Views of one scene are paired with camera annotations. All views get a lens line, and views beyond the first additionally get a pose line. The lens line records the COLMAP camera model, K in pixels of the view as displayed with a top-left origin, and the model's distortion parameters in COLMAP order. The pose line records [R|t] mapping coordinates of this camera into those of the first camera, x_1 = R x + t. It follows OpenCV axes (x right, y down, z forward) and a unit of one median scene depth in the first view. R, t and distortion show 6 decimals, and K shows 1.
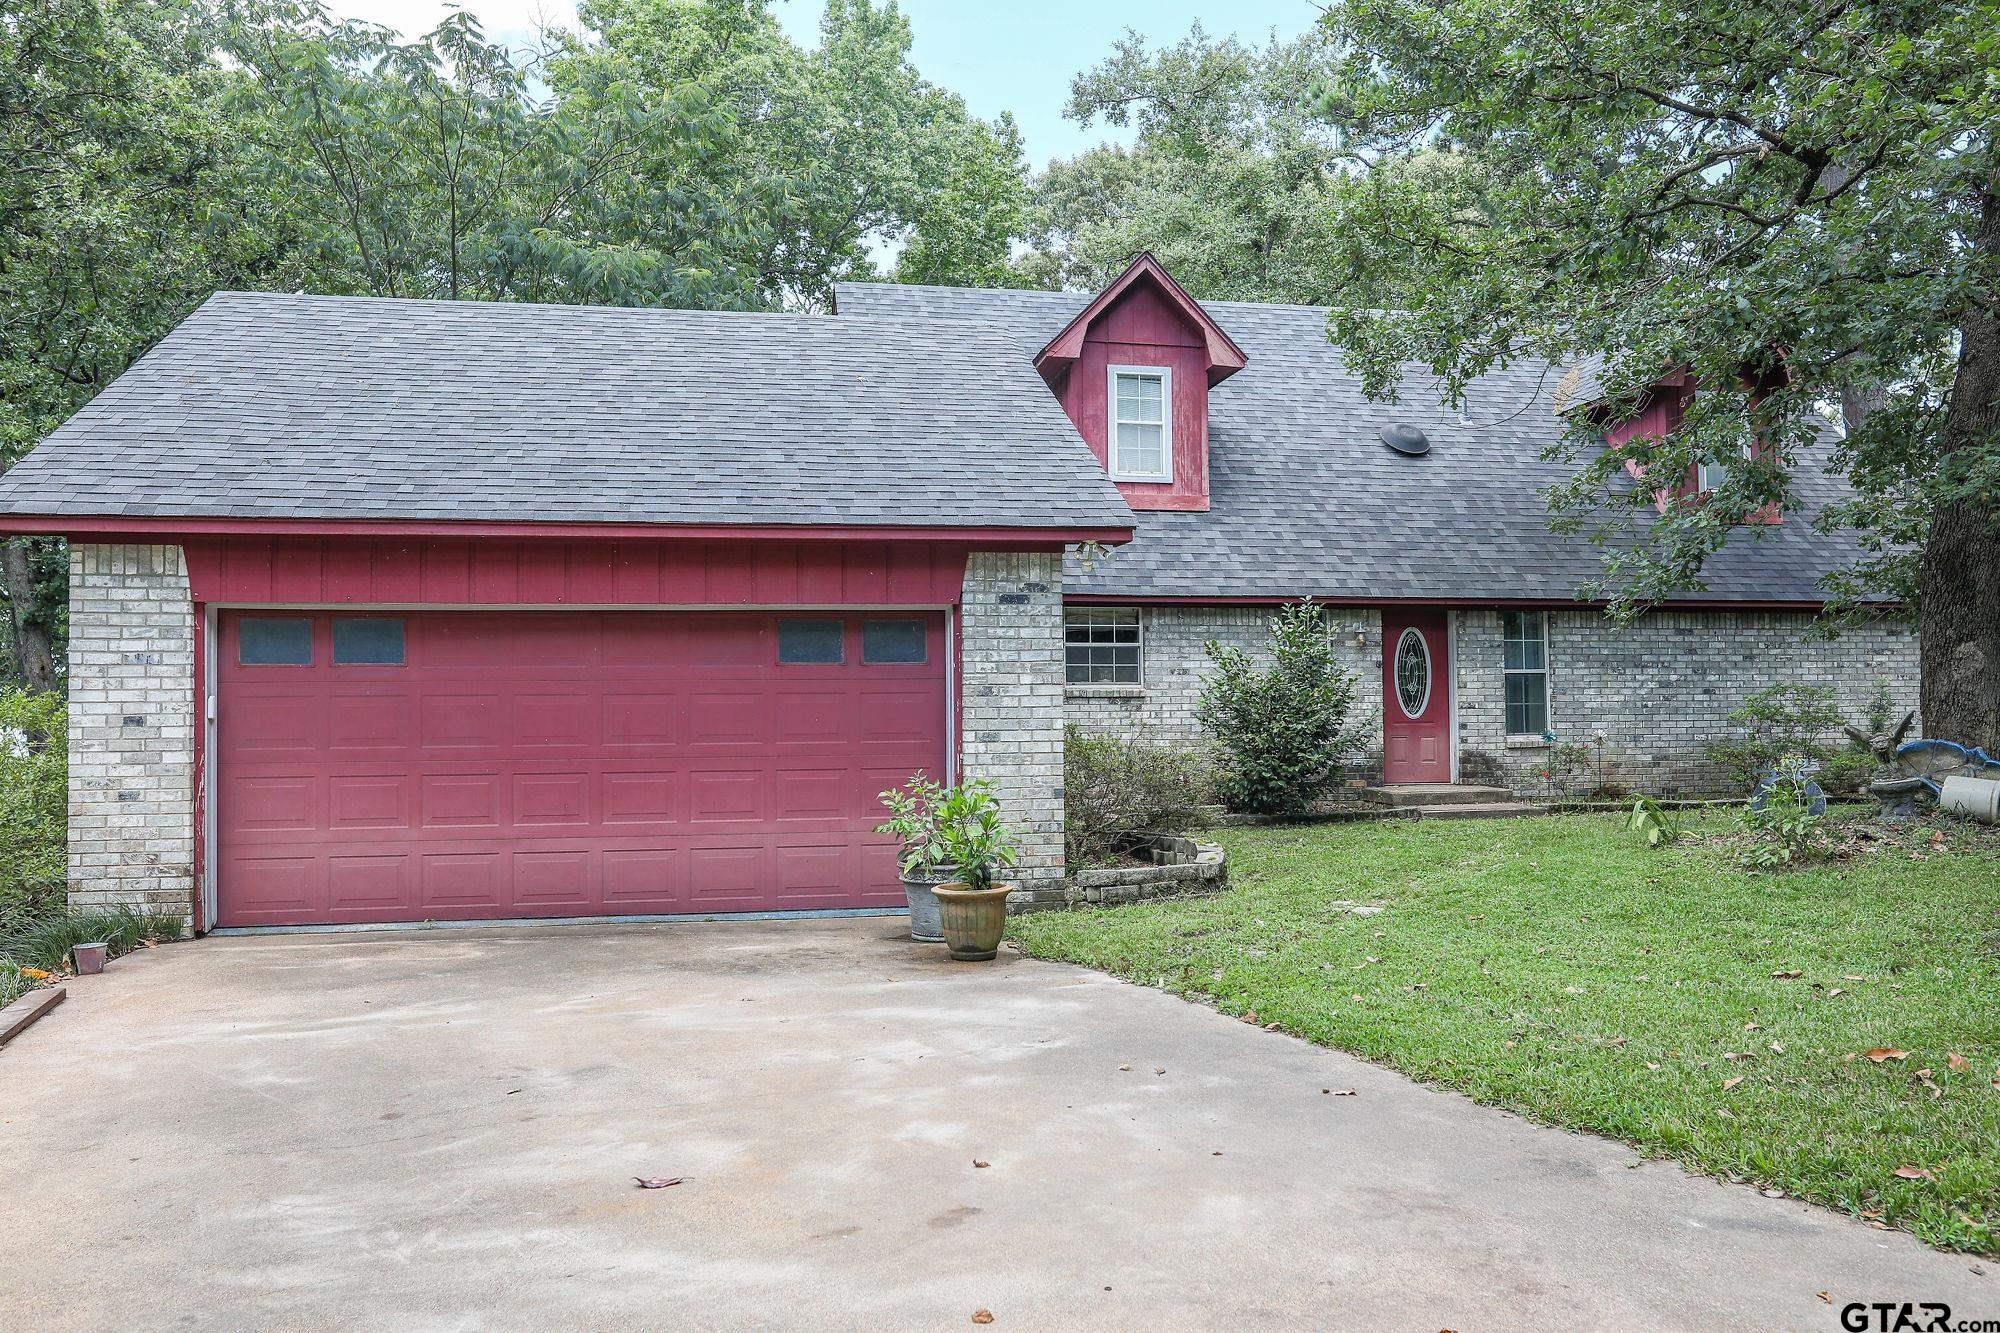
lens RADIAL K [[1489.8, 0, 985.0], [0, 1489.8, 663.9], [0, 0, 1]] dist [-0.052026, 0.036247]
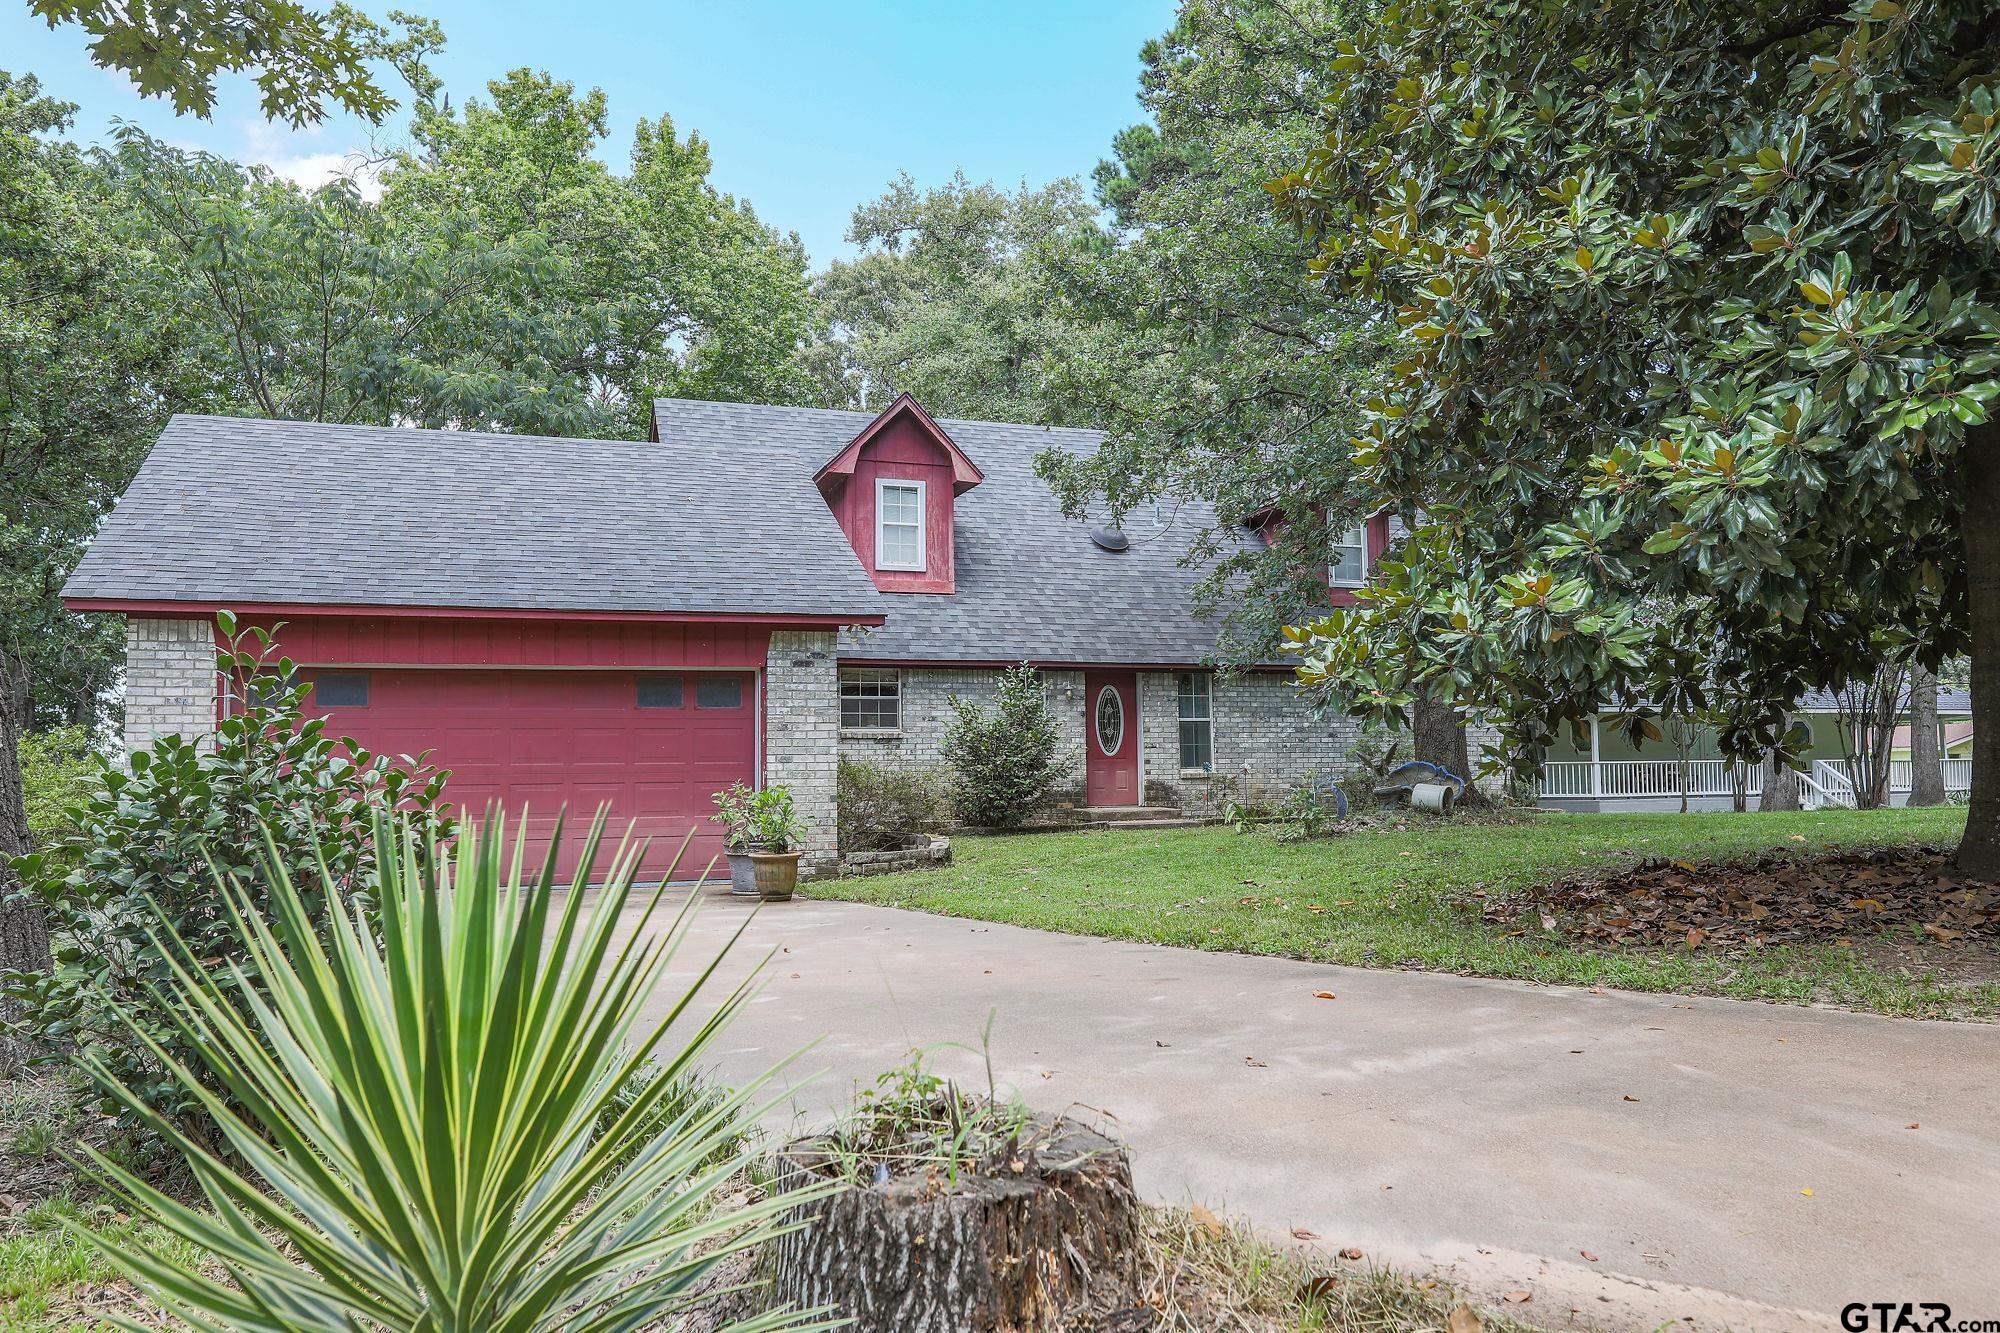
lens RADIAL K [[1489.8, 0, 982.3], [0, 1489.8, 673.7], [0, 0, 1]] dist [-0.052026, 0.036247]
pose [[0.989446, 0.007316, 0.144717, -0.010609], [-0.002692, 0.999480, -0.032121, 0.007281], [-0.144876, 0.031392, 0.988952, -0.274961]]
